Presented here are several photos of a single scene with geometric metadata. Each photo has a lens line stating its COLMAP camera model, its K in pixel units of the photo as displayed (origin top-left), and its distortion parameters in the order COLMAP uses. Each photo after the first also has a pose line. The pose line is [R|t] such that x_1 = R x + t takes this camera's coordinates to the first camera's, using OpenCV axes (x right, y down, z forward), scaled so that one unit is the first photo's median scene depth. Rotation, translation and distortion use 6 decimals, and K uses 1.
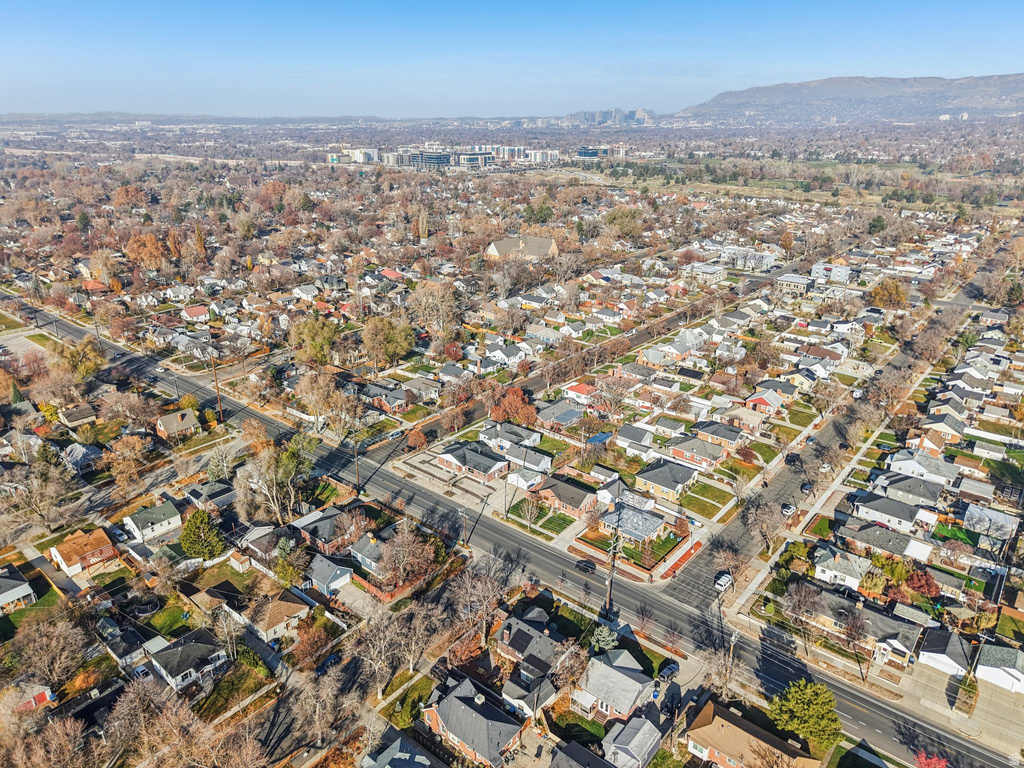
lens RADIAL K [[690.3, 0, 513.9], [0, 690.3, 384.4], [0, 0, 1]] dist [0.008982, -0.004906]
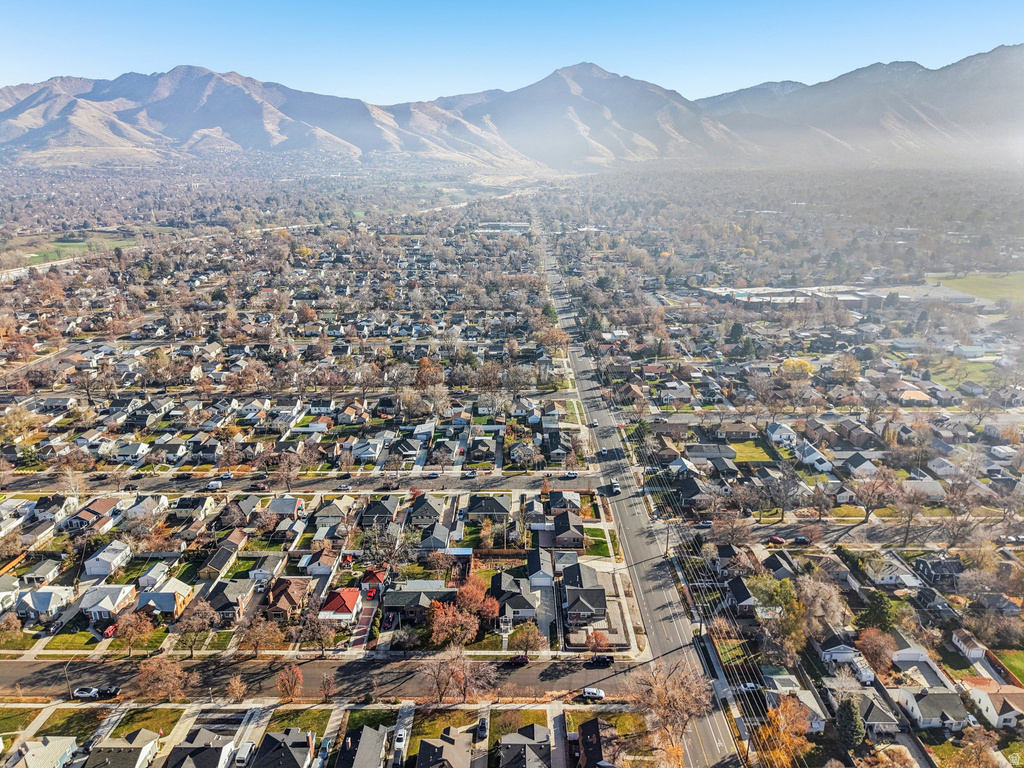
lens RADIAL K [[687.9, 0, 513.4], [0, 687.9, 382.7], [0, 0, 1]] dist [0.053613, -0.055363]
pose [[-0.639601, -0.233158, 0.732495, -0.531825], [0.283231, 0.814374, 0.506533, -0.534251], [-0.714627, 0.531444, -0.454836, 1.137484]]
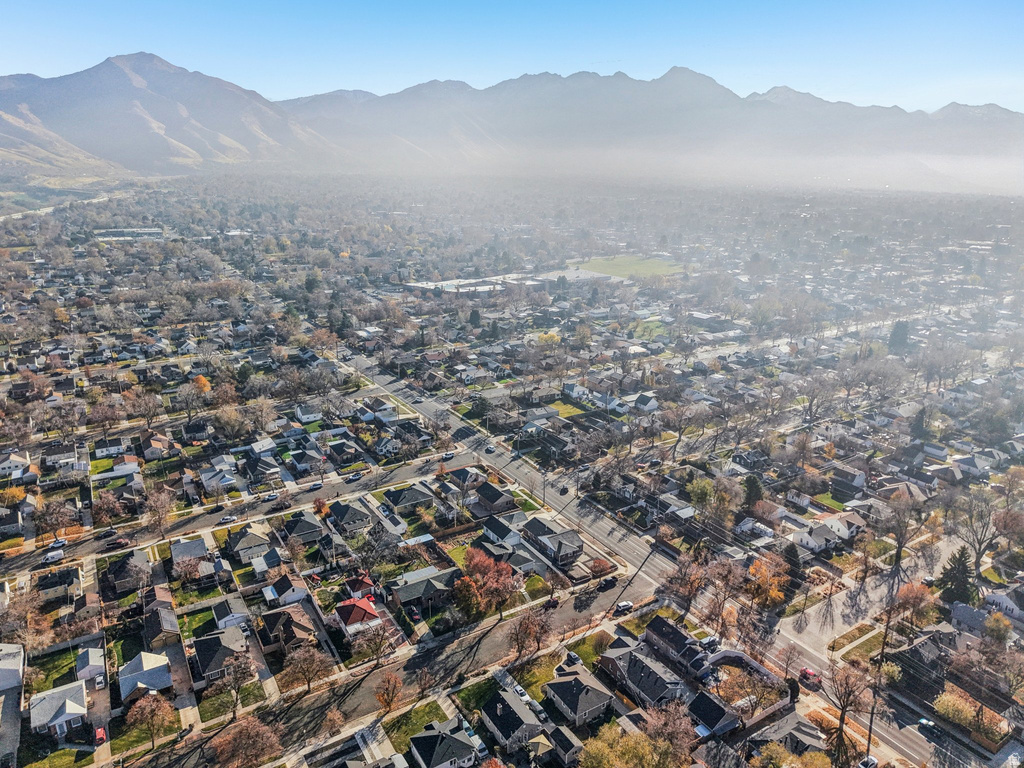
lens RADIAL K [[687.9, 0, 513.4], [0, 687.9, 382.7], [0, 0, 1]] dist [0.053613, -0.055363]
pose [[-0.951631, -0.103402, 0.289320, -0.243023], [0.099284, 0.787650, 0.608071, -0.623215], [-0.290759, 0.607384, -0.739286, 1.403692]]
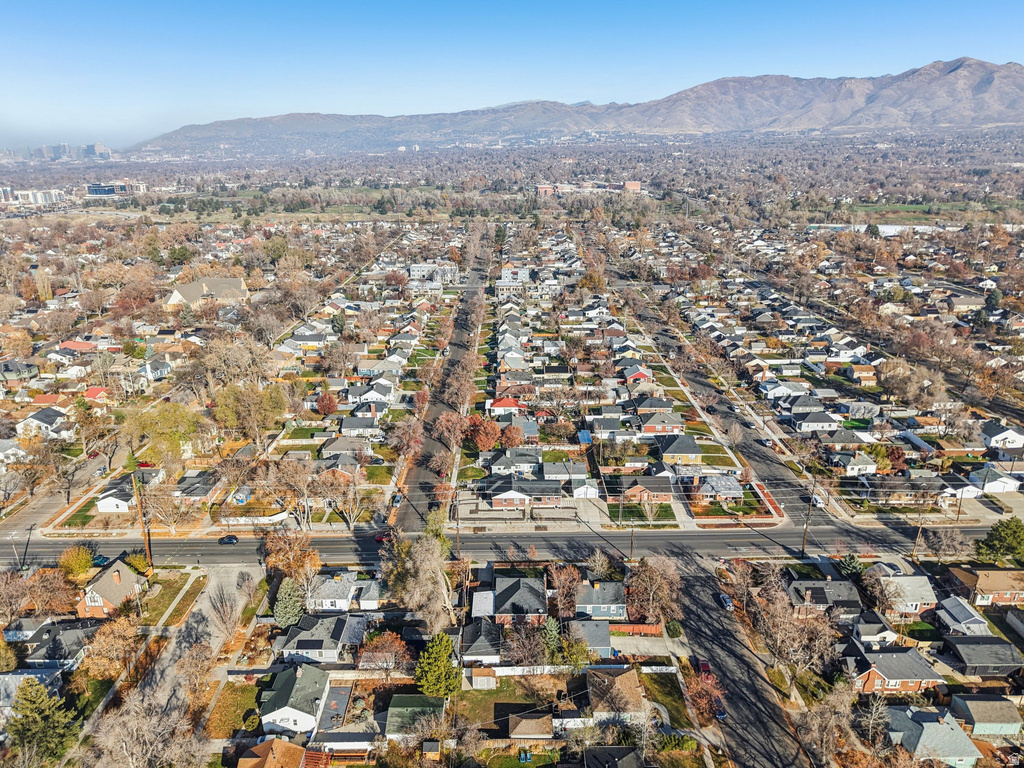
lens RADIAL K [[687.7, 0, 512.0], [0, 687.7, 384.0], [0, 0, 1]] dist [0.009674, -0.007352]
pose [[0.764322, -0.217850, 0.606921, -0.514831], [0.243311, 0.969063, 0.041426, -0.062089], [-0.597169, 0.116008, 0.793682, 0.210660]]
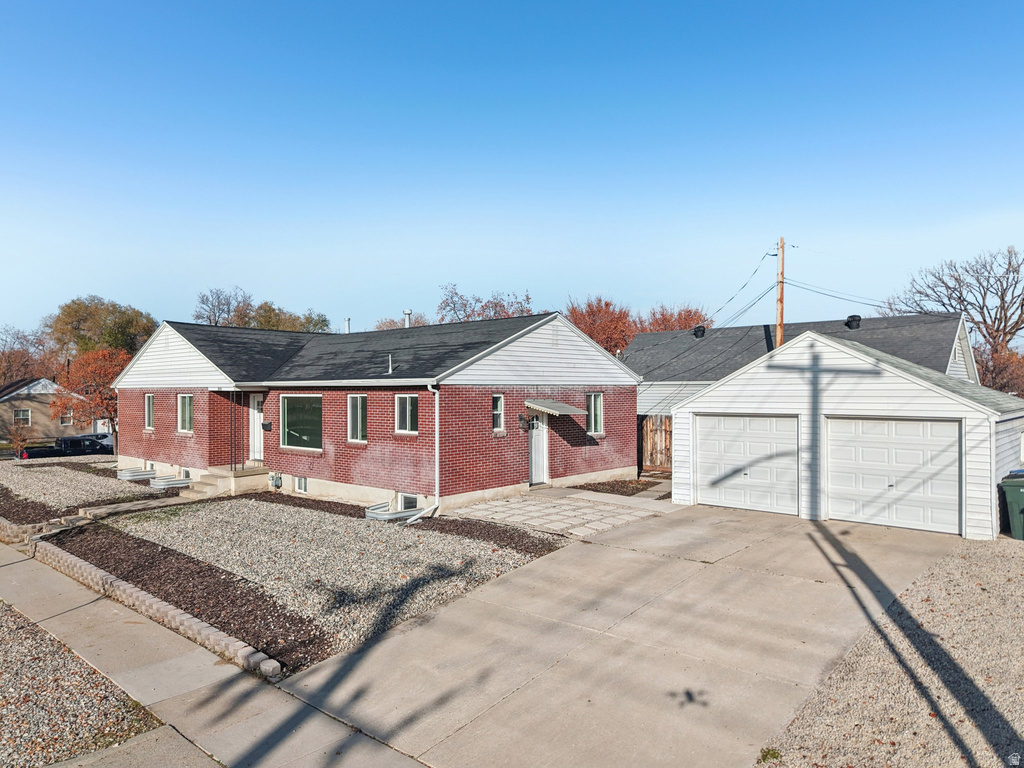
lens RADIAL K [[687.7, 0, 512.0], [0, 687.7, 384.0], [0, 0, 1]] dist [0.009674, -0.007352]
pose [[0.998953, -0.009348, -0.044777, -0.020658], [-0.008542, 0.923557, -0.383366, 0.132143], [0.044938, 0.383347, 0.922510, 0.741469]]
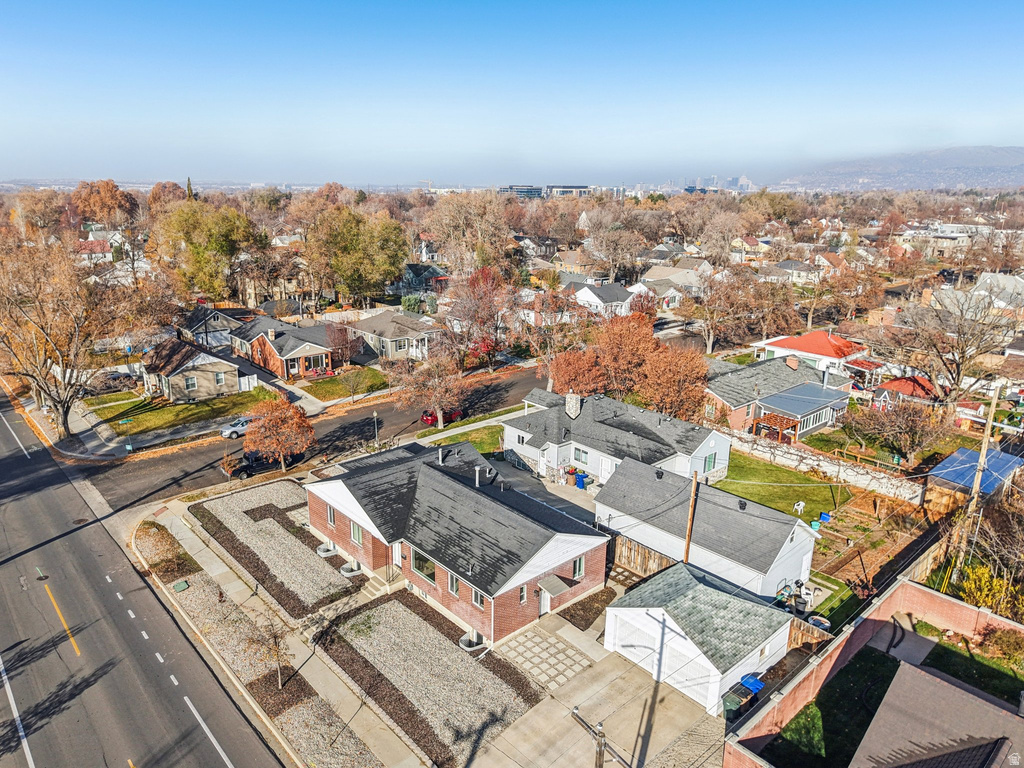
lens RADIAL K [[698.4, 0, 505.8], [0, 698.4, 385.9], [0, 0, 1]] dist [-0.004703, -0.002848]
pose [[0.989647, 0.046232, -0.135870, -0.010347], [-0.059027, 0.994035, -0.091703, 0.073590], [0.130820, 0.098773, 0.986473, 0.653057]]
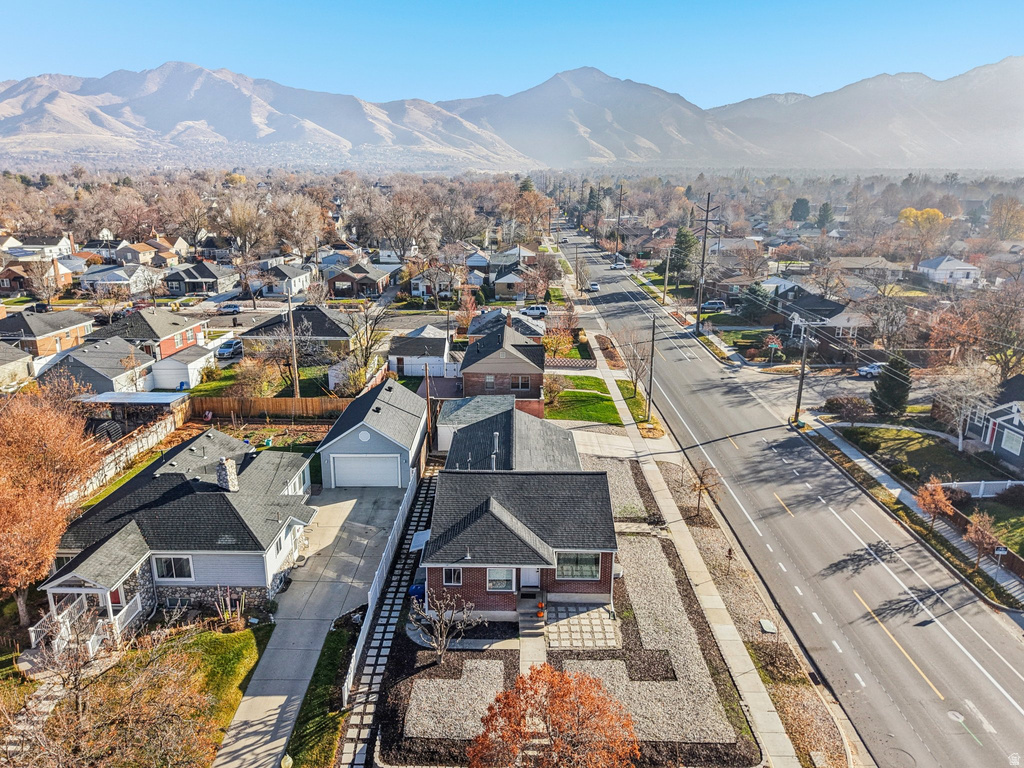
lens RADIAL K [[693.5, 0, 509.7], [0, 693.5, 382.1], [0, 0, 1]] dist [0.023018, -0.019290]
pose [[-0.634262, -0.219912, 0.741182, -0.187601], [0.276770, 0.830567, 0.483277, -0.027883], [-0.721879, 0.511662, -0.465932, 0.918816]]
